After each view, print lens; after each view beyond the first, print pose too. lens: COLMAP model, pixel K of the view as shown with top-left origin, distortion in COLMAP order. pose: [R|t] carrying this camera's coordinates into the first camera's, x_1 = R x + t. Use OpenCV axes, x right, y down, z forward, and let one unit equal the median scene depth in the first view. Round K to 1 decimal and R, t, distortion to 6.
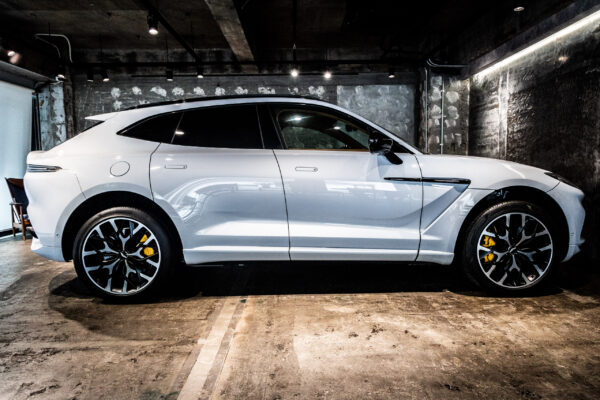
lens RADIAL K [[401.0, 0, 304.7], [0, 401.0, 199.8], [0, 0, 1]] dist [-0.014928, 0.009618]
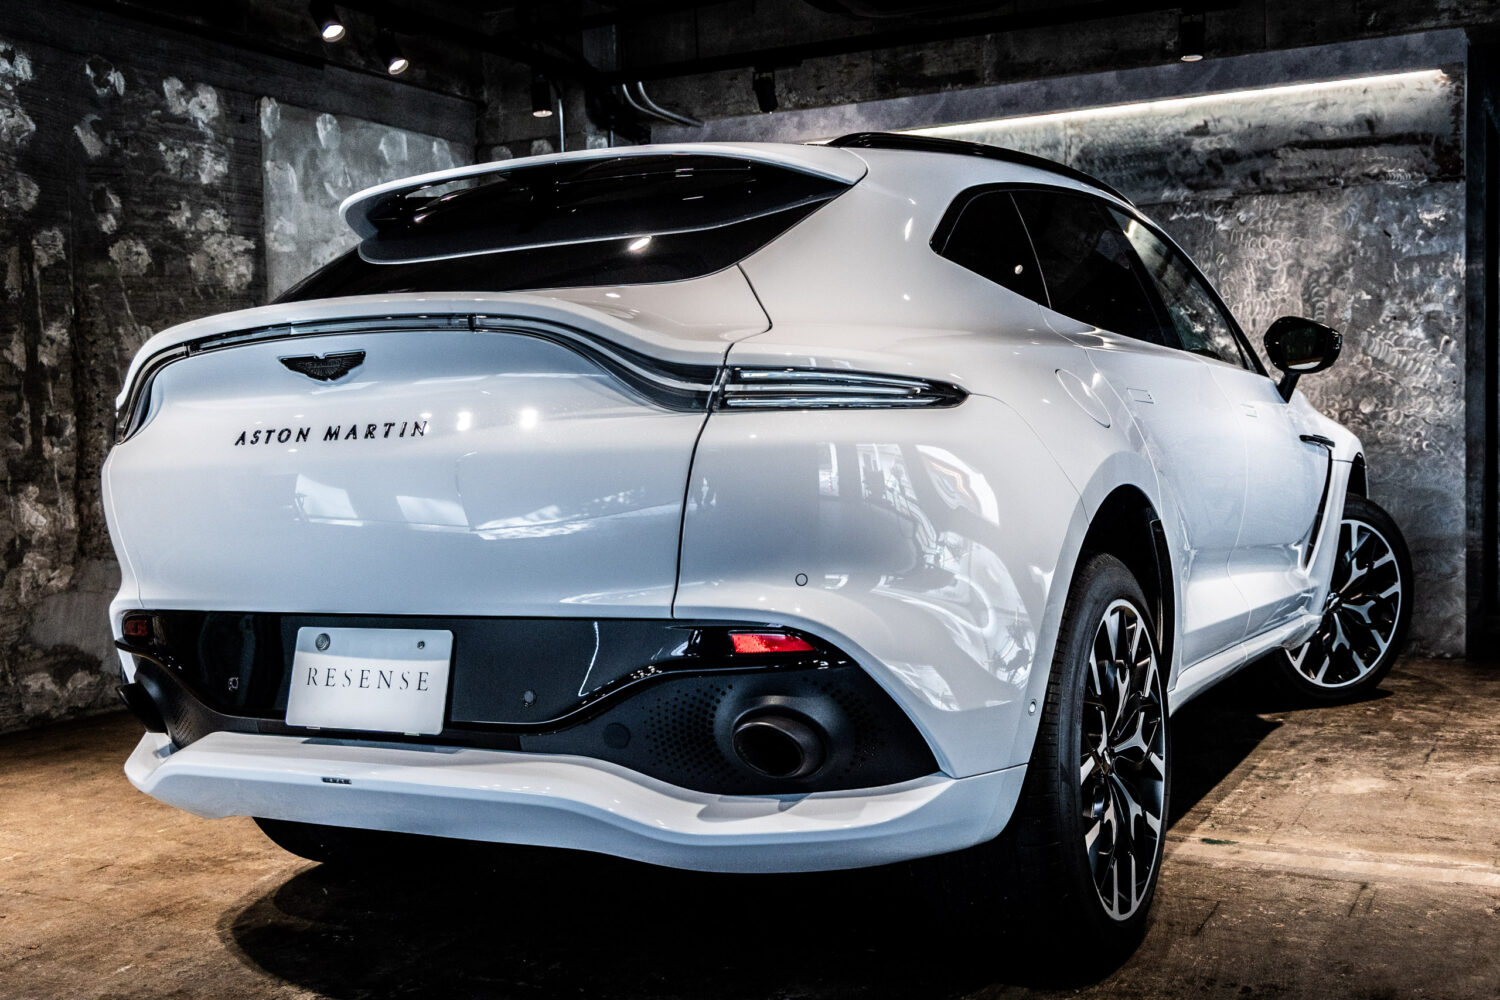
lens RADIAL K [[1577.6, 0, 777.9], [0, 1577.6, 503.9], [0, 0, 1]] dist [-0.009508, 0.000000]
pose [[0.492973, -0.034499, 0.869360, -1.358207], [0.087568, 0.996107, -0.010127, -0.021207], [-0.865627, 0.081120, 0.494075, 0.680832]]
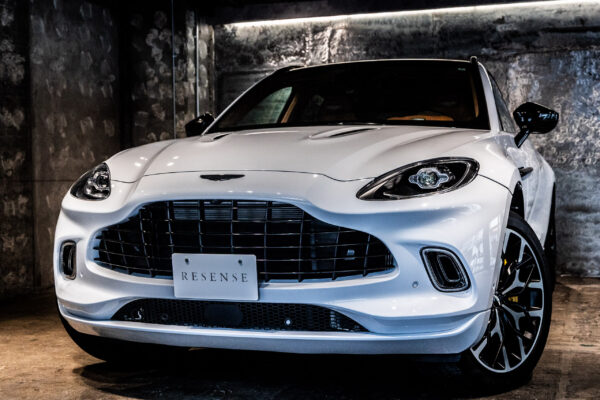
lens RADIAL K [[869.9, 0, 315.2], [0, 869.9, 193.7], [0, 0, 1]] dist [-0.017657, 0.000000]
pose [[0.335176, -0.005051, 0.942142, -1.667040], [0.083407, 0.996218, -0.024332, -0.001417], [-0.938456, 0.086737, 0.334330, 0.927261]]
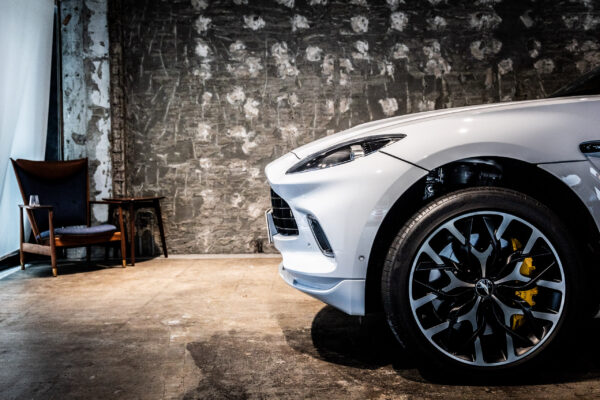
lens RADIAL K [[691.2, 0, 300.3], [0, 691.2, 201.4], [0, 0, 1]] dist [0.008175, 0.000000]
pose [[0.998921, 0.006030, -0.046054, -0.674610], [-0.007266, 0.999617, -0.026705, 0.049277], [0.045875, 0.027010, 0.998582, 0.219150]]
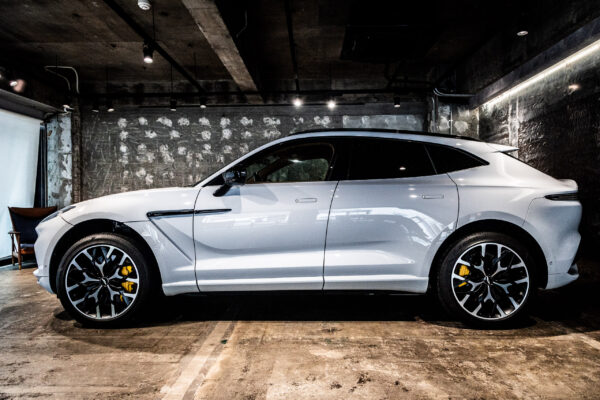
lens RADIAL K [[401.0, 0, 306.1], [0, 401.0, 200.7], [0, 0, 1]] dist [-0.014928, 0.009618]
pose [[0.999190, 0.006135, -0.039779, 0.070100], [-0.009123, 0.997114, -0.075372, -0.002518], [0.039201, 0.075674, 0.996362, 0.067228]]
